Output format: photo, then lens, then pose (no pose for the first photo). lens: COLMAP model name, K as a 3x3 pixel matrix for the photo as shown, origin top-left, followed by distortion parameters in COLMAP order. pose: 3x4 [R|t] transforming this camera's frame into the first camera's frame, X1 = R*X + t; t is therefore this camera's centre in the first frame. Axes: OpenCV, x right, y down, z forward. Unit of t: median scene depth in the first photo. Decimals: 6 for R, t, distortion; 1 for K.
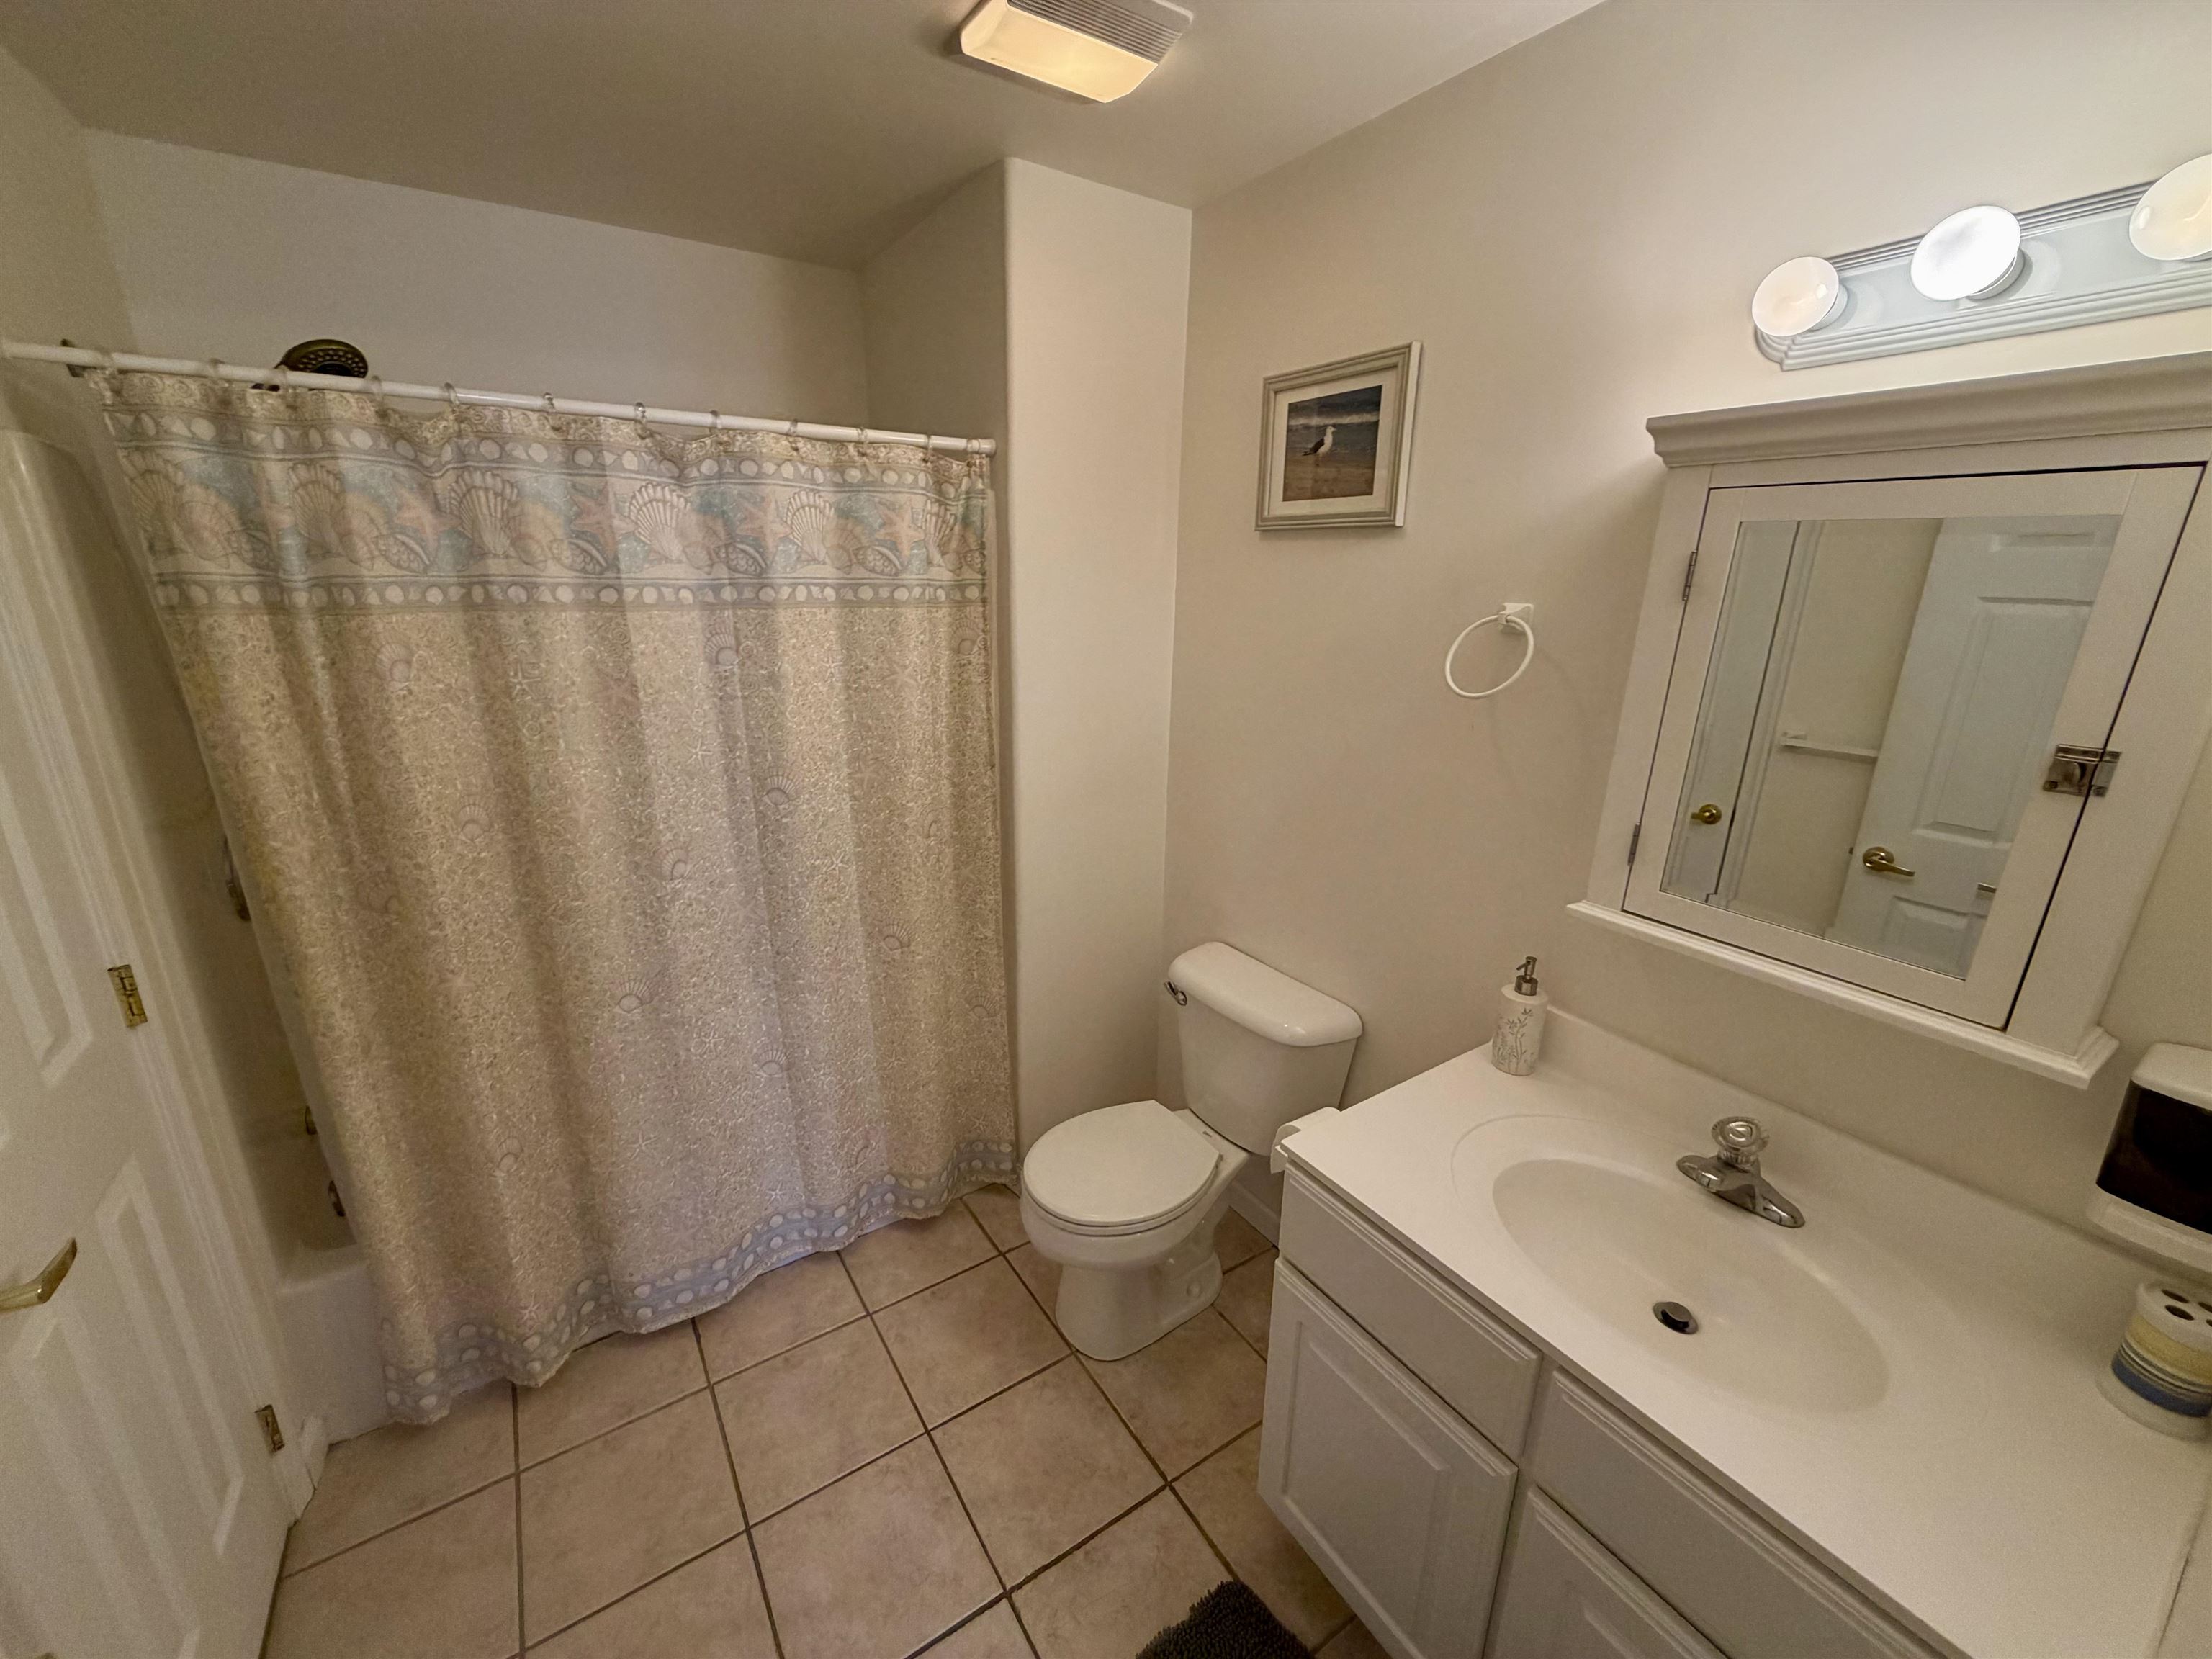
lens RADIAL K [[878.5, 0, 1109.7], [0, 878.5, 833.8], [0, 0, 1]] dist [-0.001139, -0.000508]
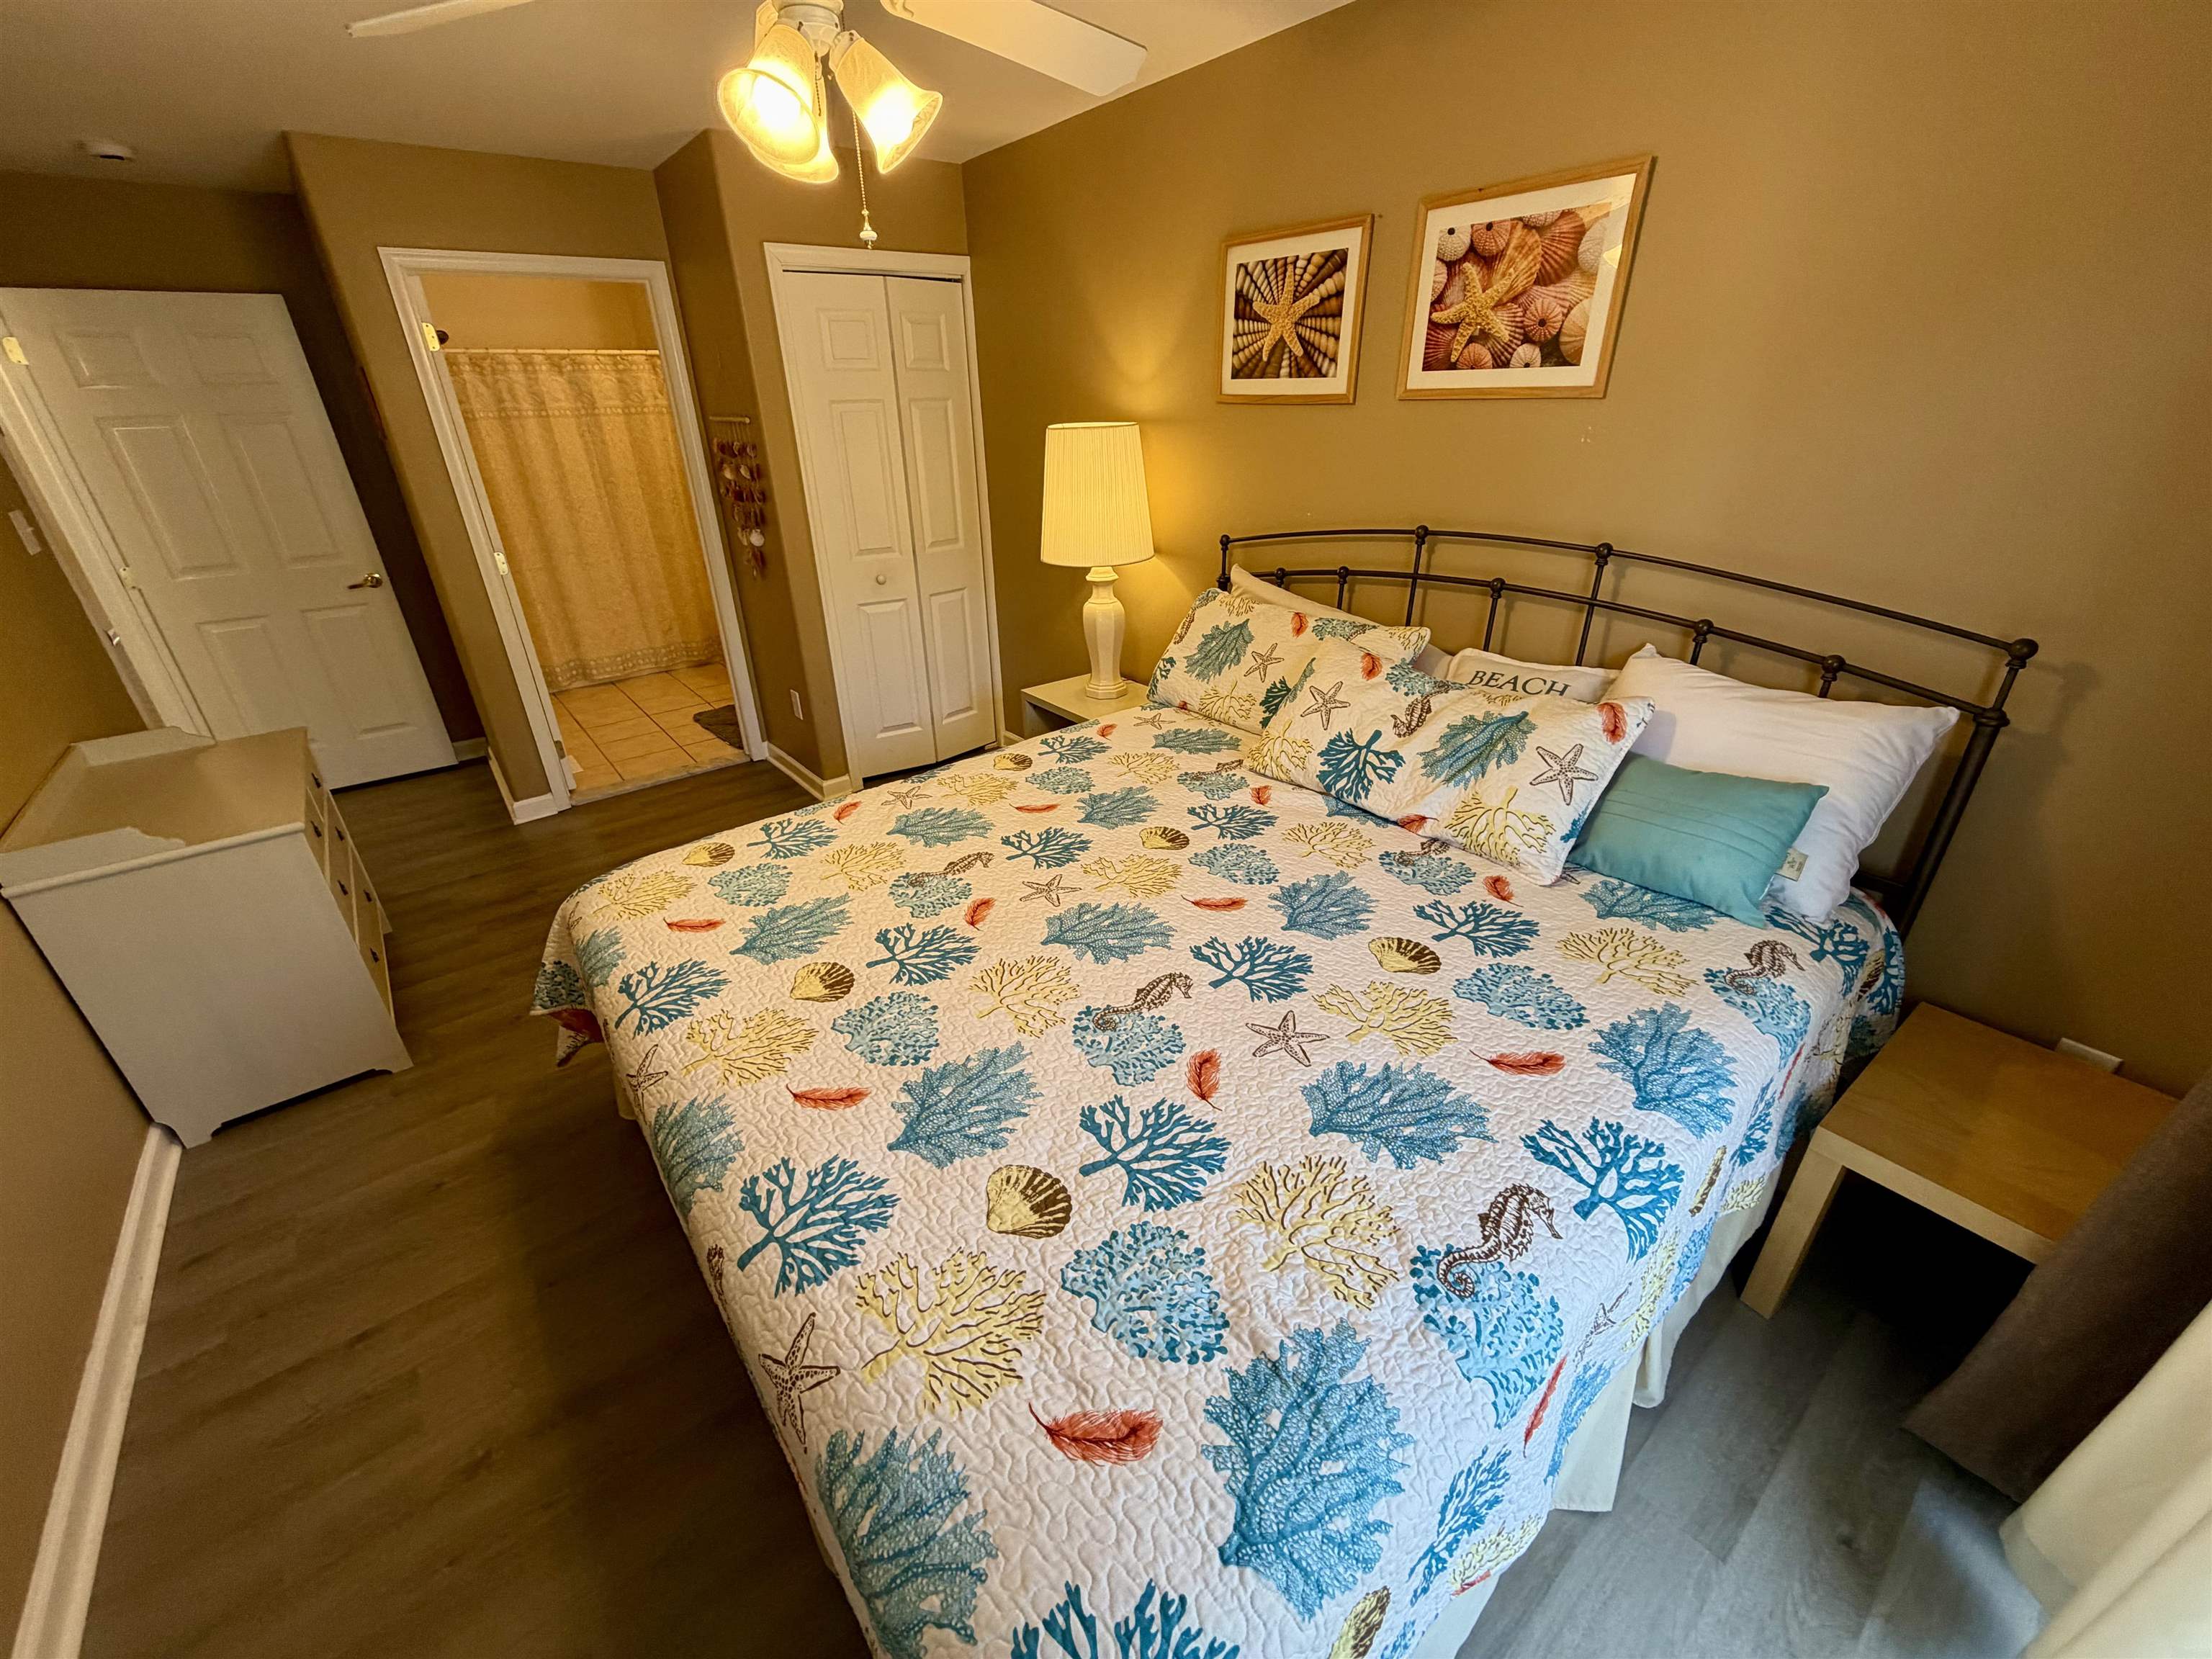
lens RADIAL K [[878.5, 0, 1109.5], [0, 878.5, 830.2], [0, 0, 1]] dist [-0.001139, -0.000508]
pose [[0.995438, -0.071532, 0.063134, 1.151925], [0.059558, 0.982849, 0.174532, 0.774415], [-0.074536, -0.169976, 0.982625, -2.514060]]
